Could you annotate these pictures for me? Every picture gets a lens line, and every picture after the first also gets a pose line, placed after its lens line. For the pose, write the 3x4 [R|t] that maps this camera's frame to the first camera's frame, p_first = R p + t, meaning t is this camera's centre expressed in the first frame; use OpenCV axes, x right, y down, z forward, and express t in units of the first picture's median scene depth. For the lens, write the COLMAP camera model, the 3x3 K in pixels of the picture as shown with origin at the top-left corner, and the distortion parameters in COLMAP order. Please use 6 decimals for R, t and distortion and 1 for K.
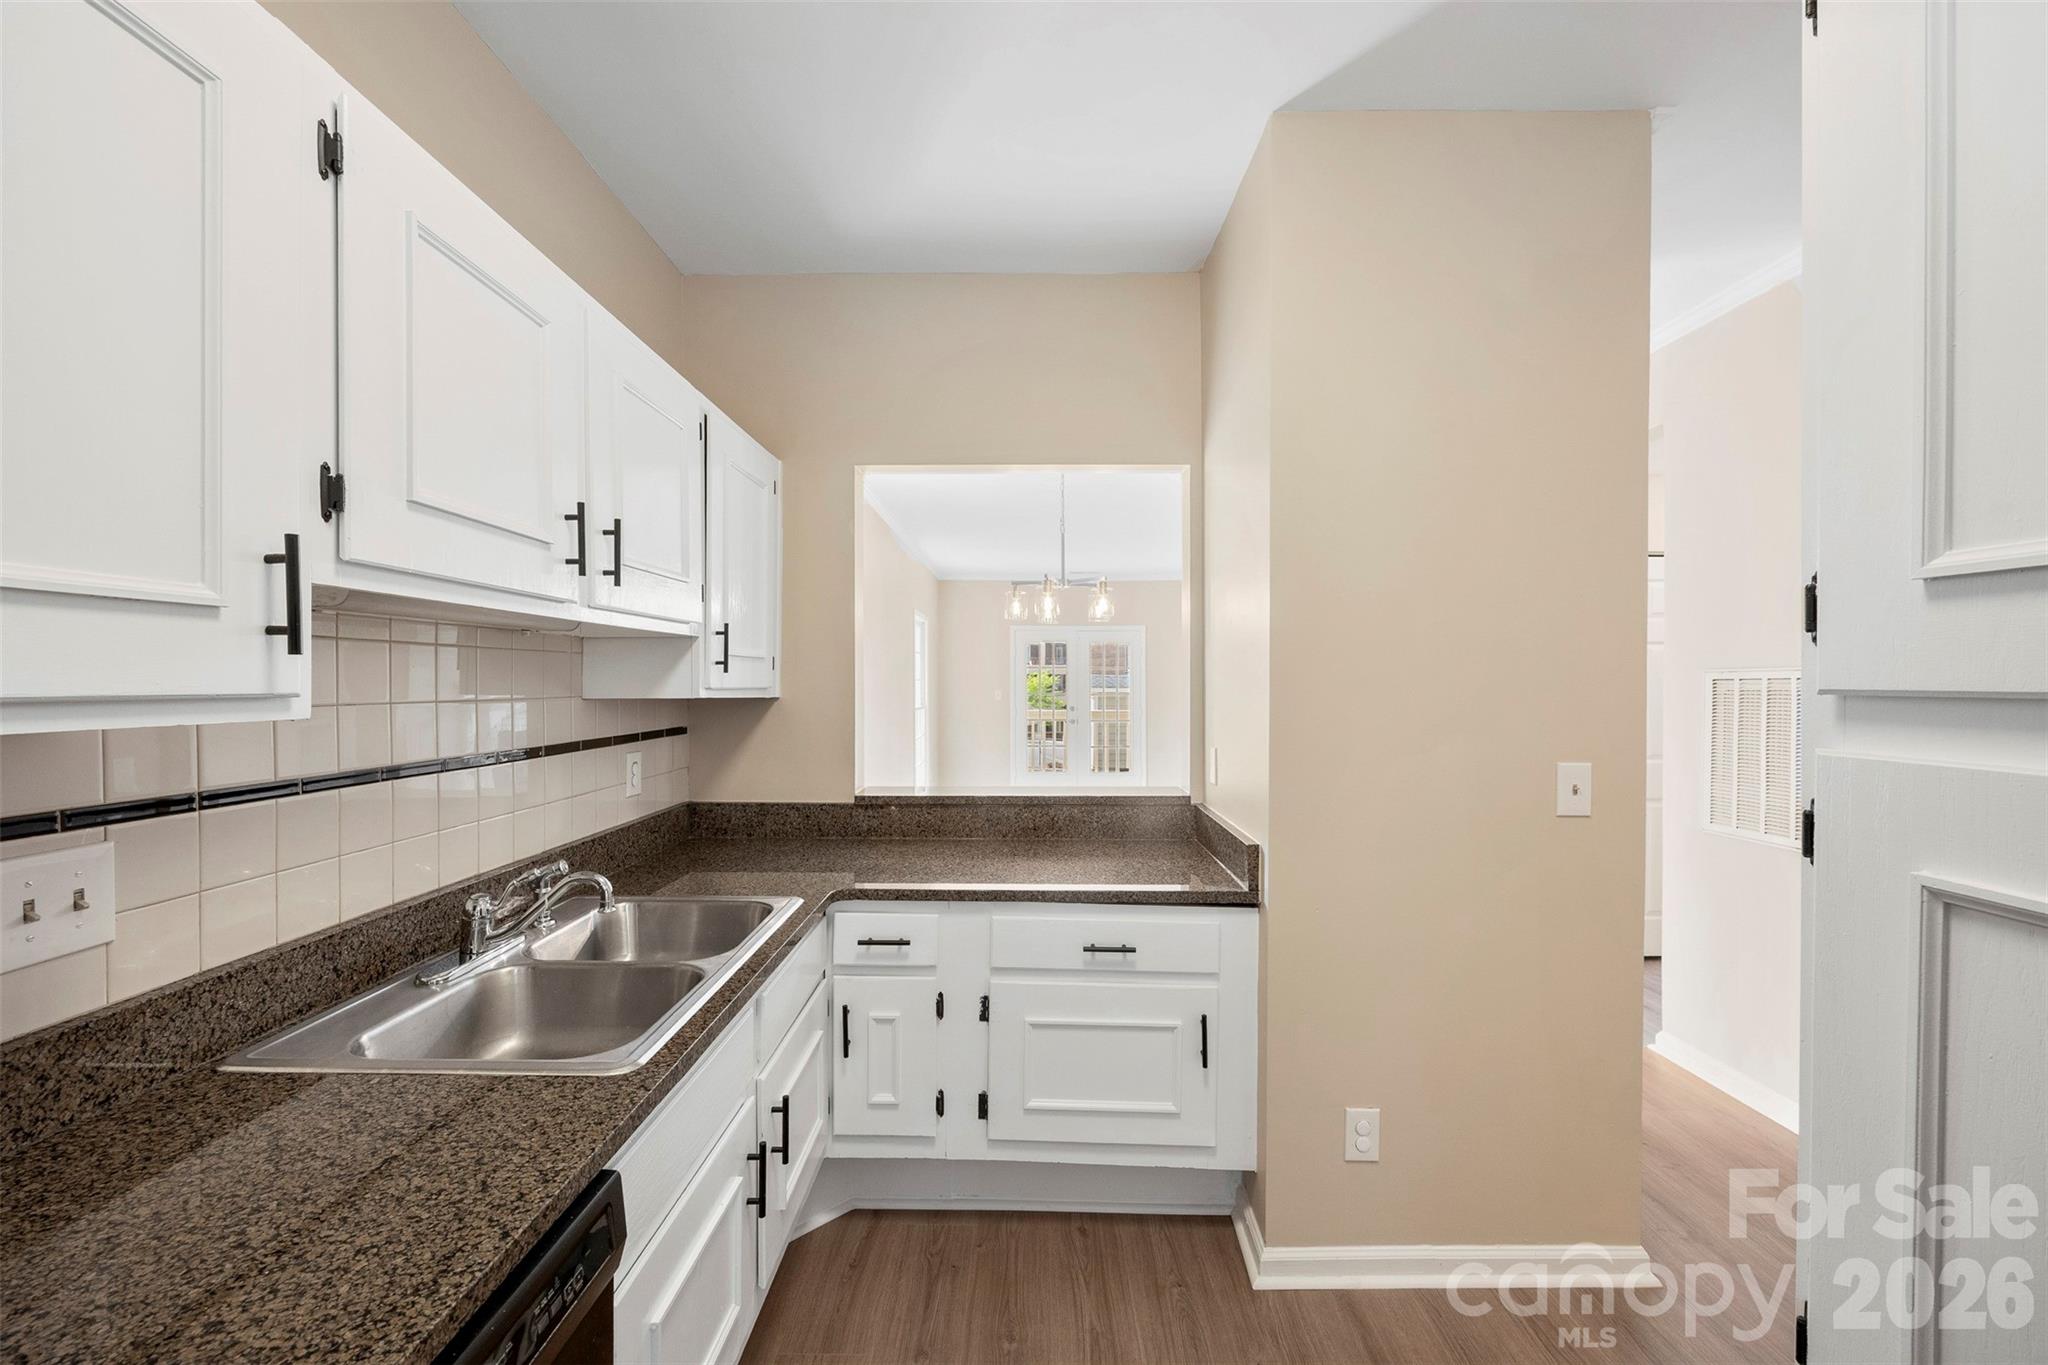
lens RADIAL K [[798.3, 0, 1016.7], [0, 798.3, 682.7], [0, 0, 1]] dist [-0.000805, 0.000076]
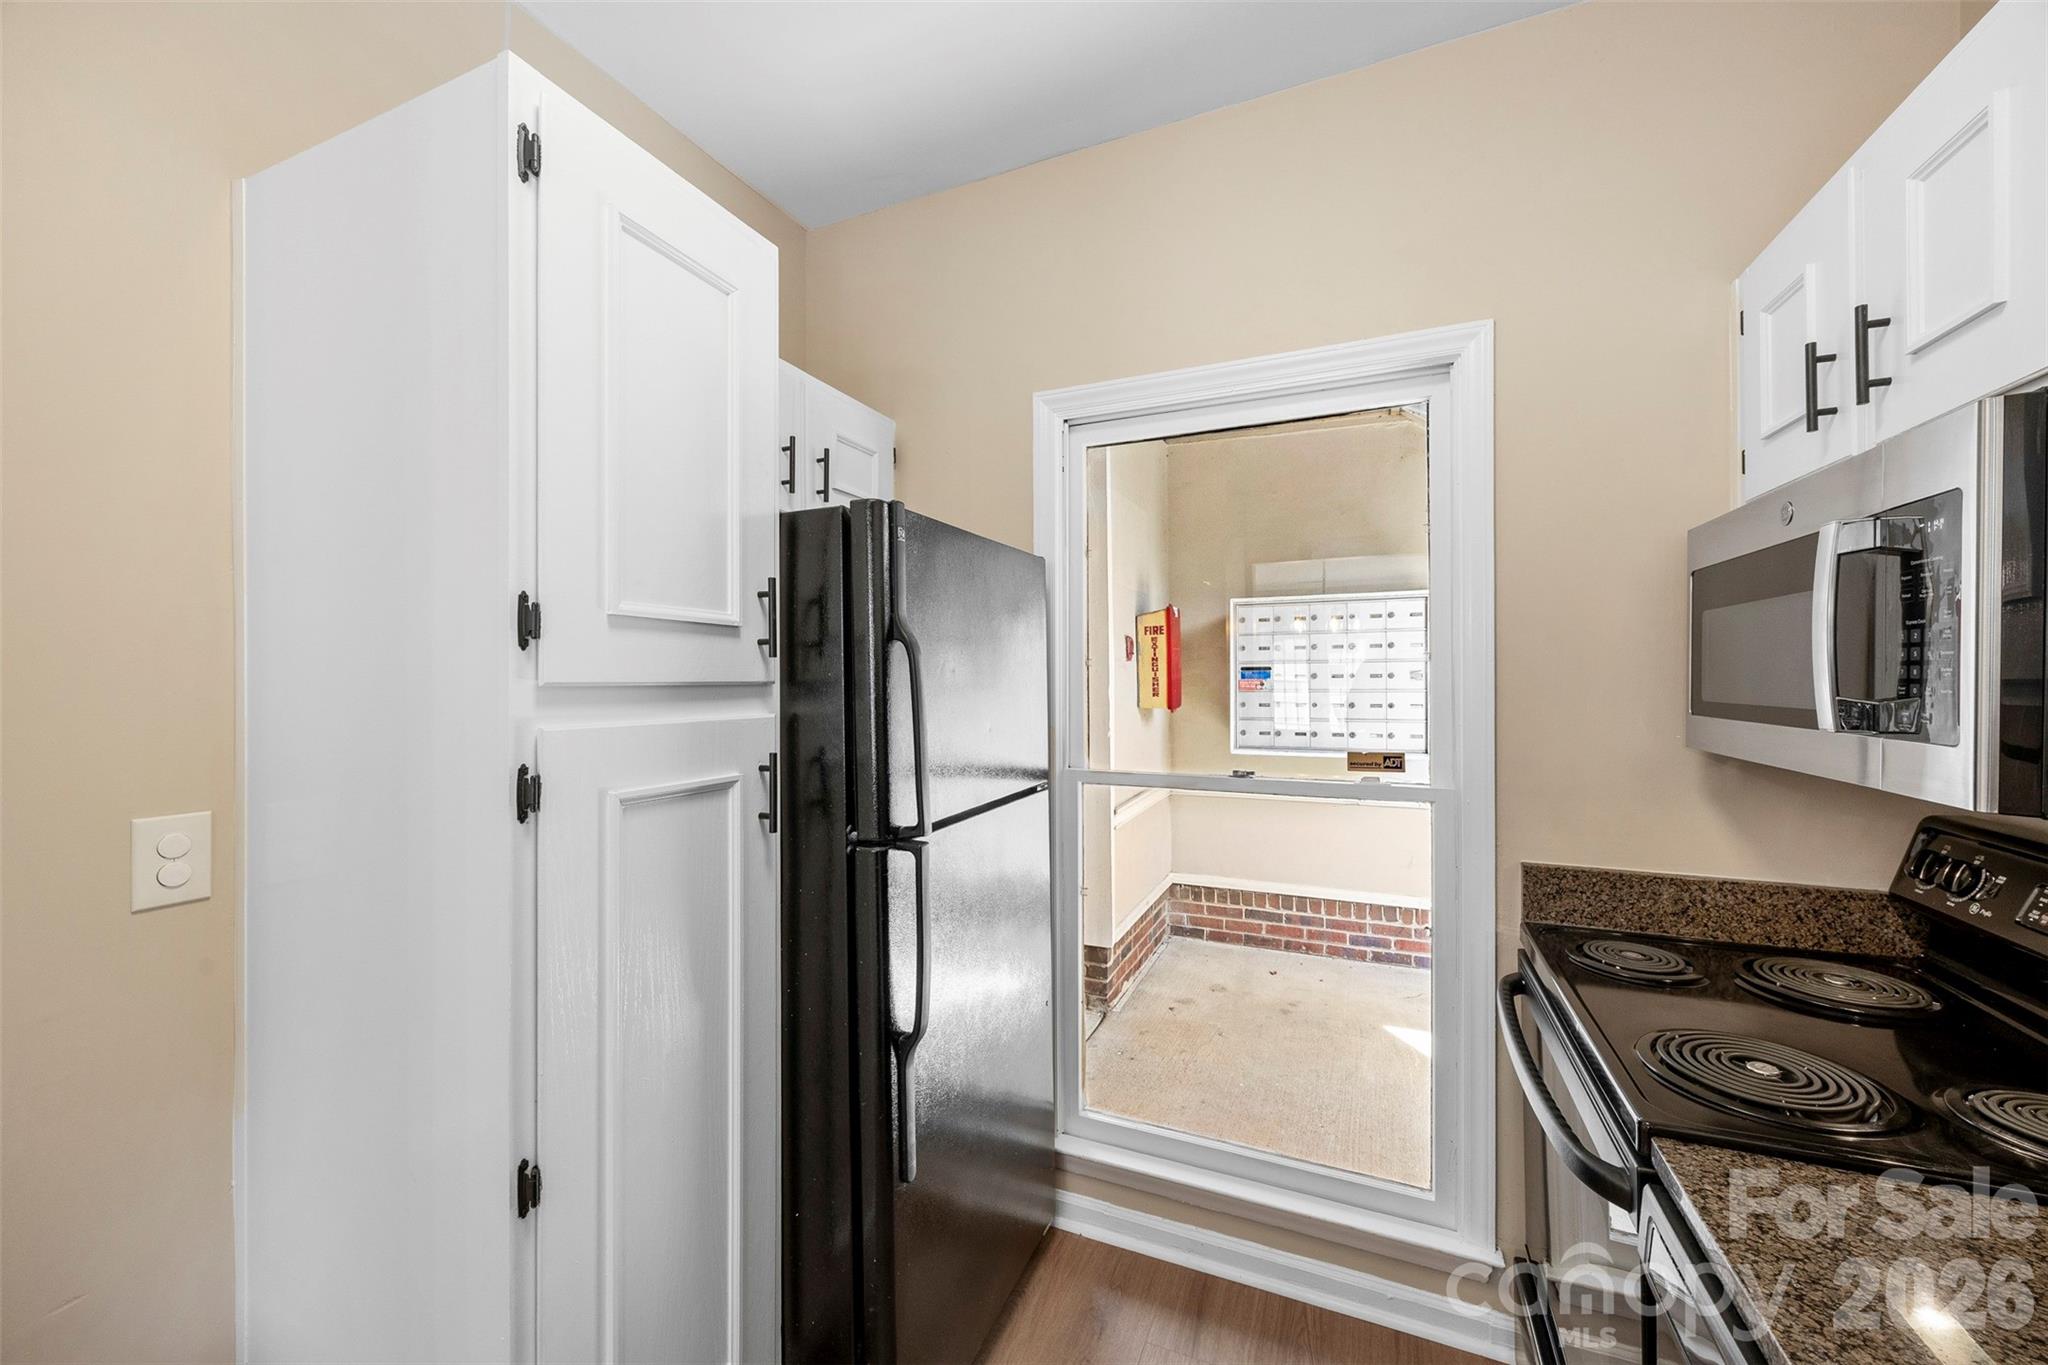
lens RADIAL K [[794.2, 0, 1015.4], [0, 794.2, 675.8], [0, 0, 1]] dist [-0.000593, -0.000044]
pose [[-0.918767, 0.004941, 0.394768, -0.089672], [0.004703, 0.999988, -0.001570, 0.001223], [-0.394771, 0.000415, -0.918779, 0.707244]]
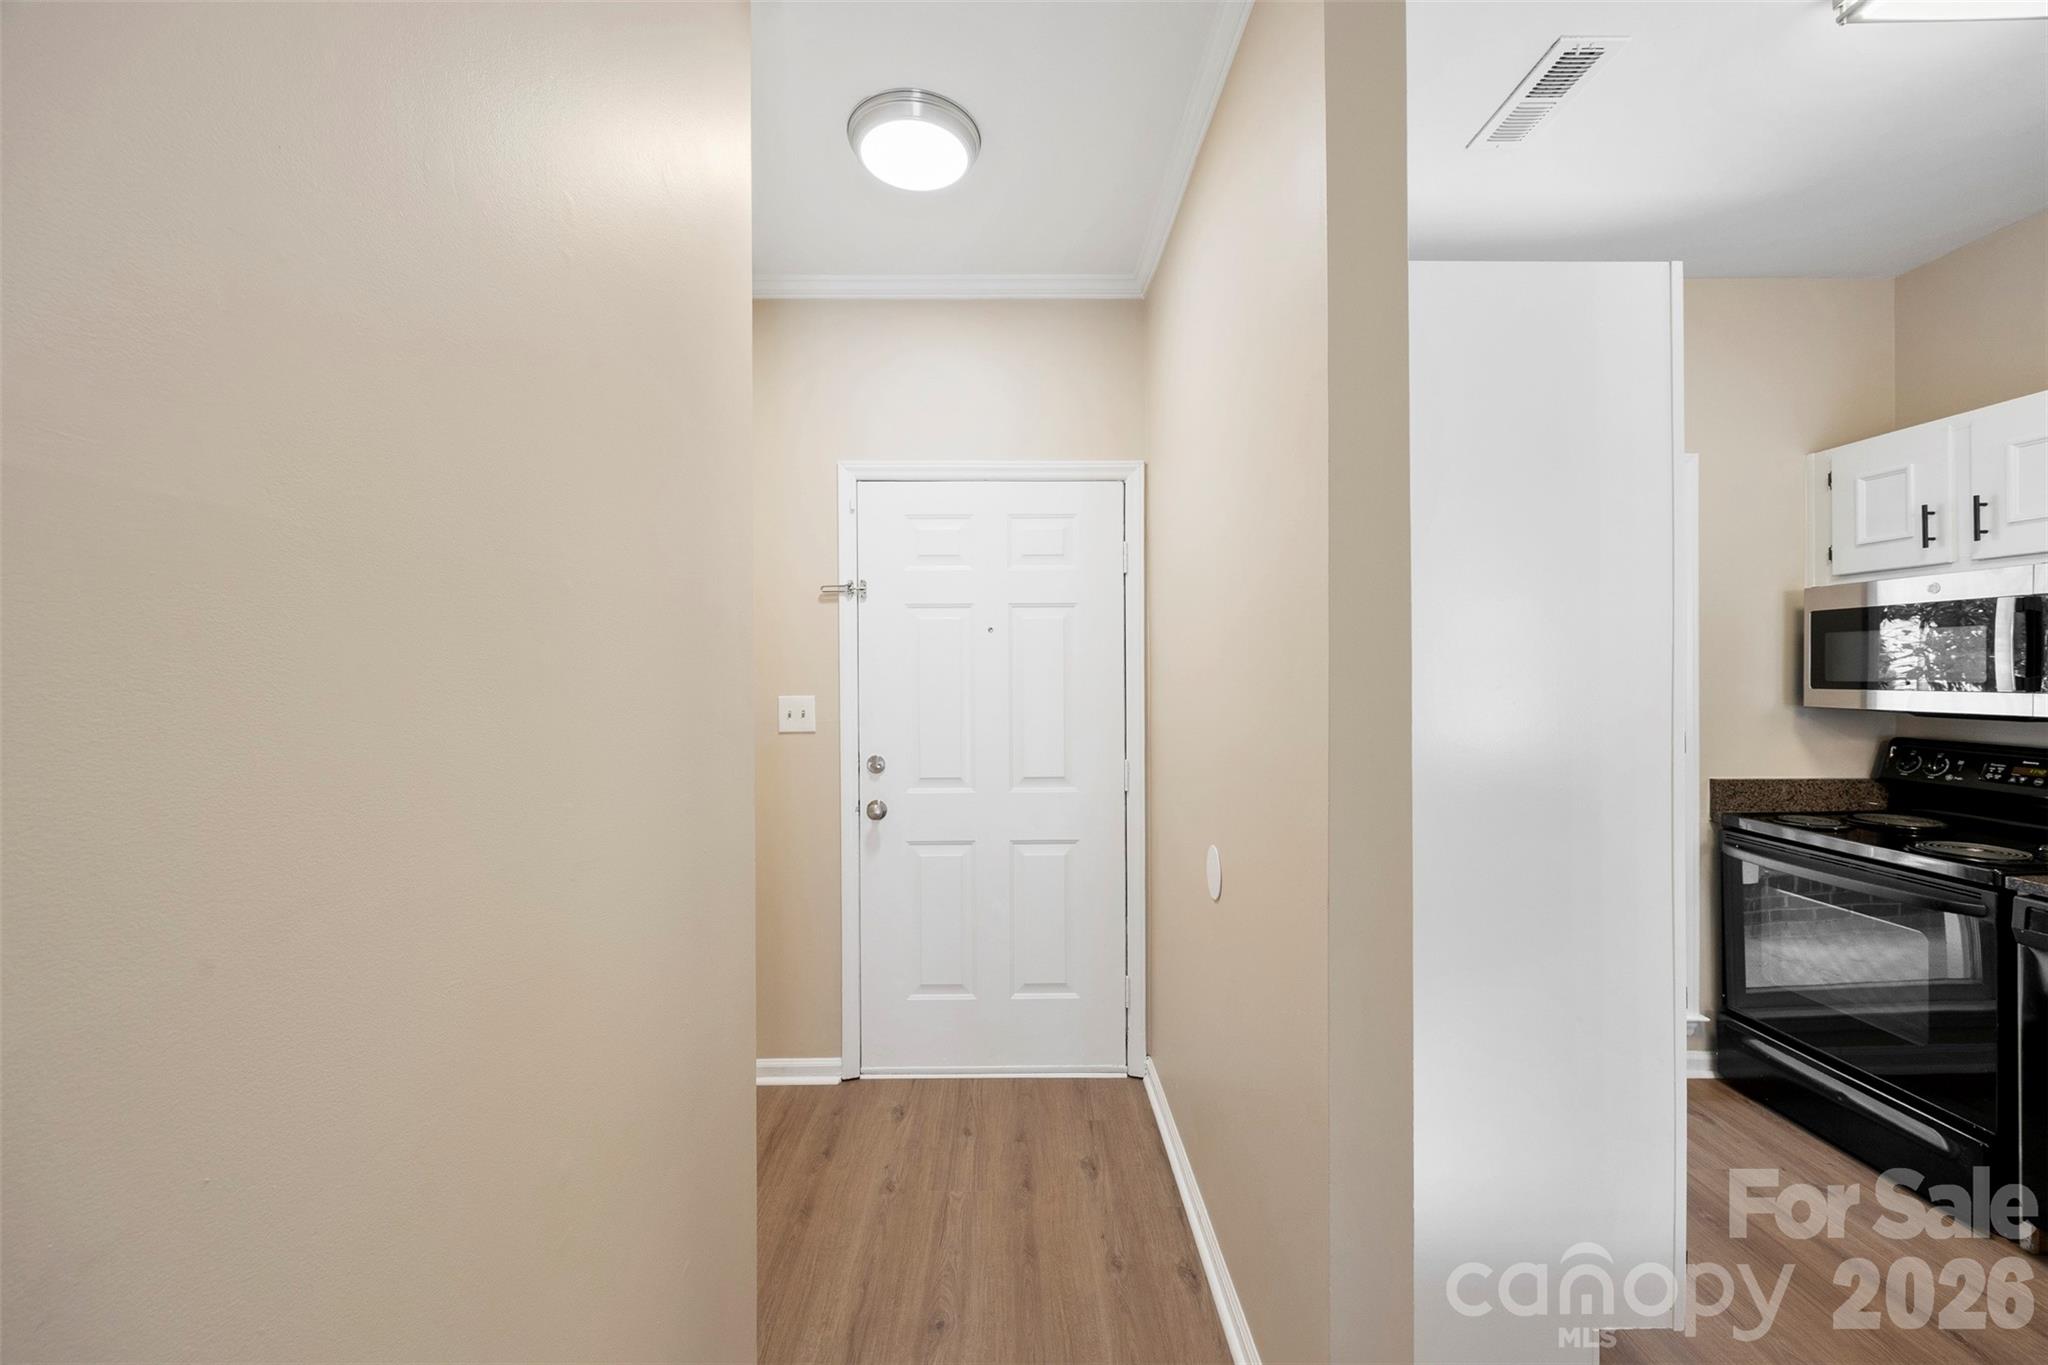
lens RADIAL K [[787.8, 0, 1023.6], [0, 787.8, 673.6], [0, 0, 1]] dist [-0.002336, -0.000147]
pose [[-0.999760, 0.006339, -0.020991, 1.009937], [0.006349, 0.999980, -0.000407, 0.004561], [0.020988, -0.000540, -0.999780, 1.103348]]
